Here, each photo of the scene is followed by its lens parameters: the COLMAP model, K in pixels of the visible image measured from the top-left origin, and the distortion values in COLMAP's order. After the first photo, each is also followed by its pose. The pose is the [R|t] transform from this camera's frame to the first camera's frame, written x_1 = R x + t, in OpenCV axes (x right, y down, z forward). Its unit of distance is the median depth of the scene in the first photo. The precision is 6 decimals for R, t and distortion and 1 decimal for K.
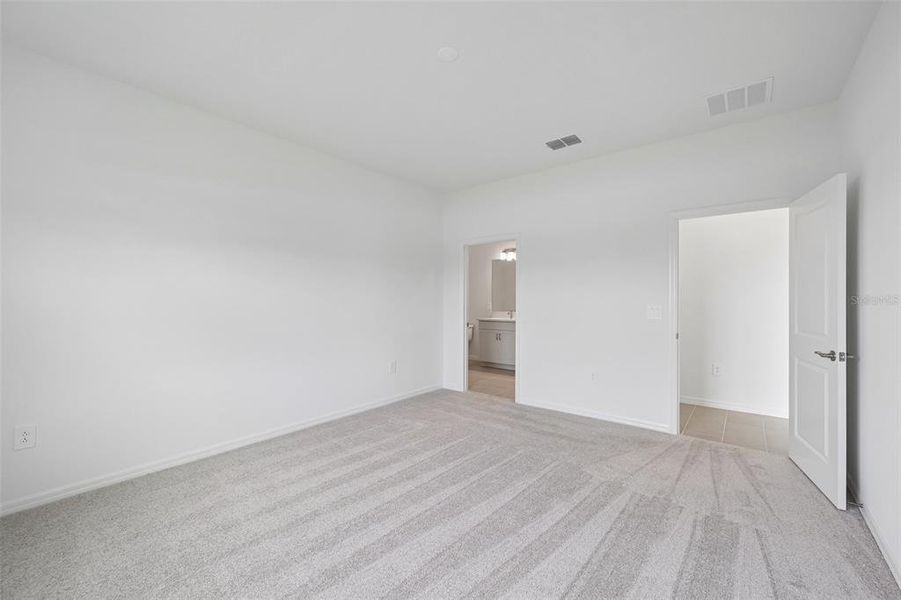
lens RADIAL K [[344.4, 0, 450.5], [0, 344.4, 300.0], [0, 0, 1]] dist [0.000309, 0.000002]
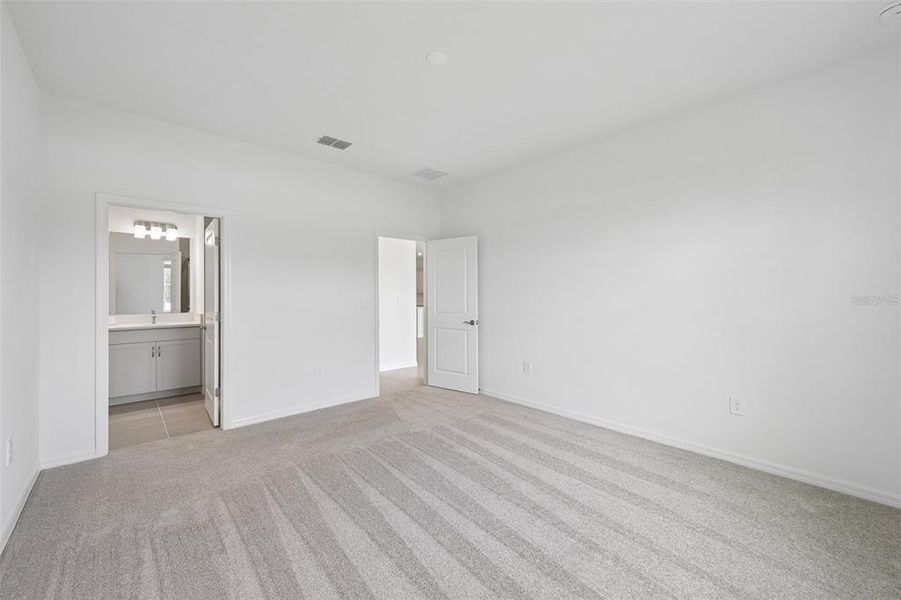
lens RADIAL K [[363.9, 0, 449.5], [0, 363.9, 293.6], [0, 0, 1]] dist [0.000857, -0.000017]
pose [[0.176822, 0.000928, 0.984242, -0.669316], [0.000718, 0.999999, -0.001072, -0.007079], [-0.984243, 0.000897, 0.176821, 0.466115]]
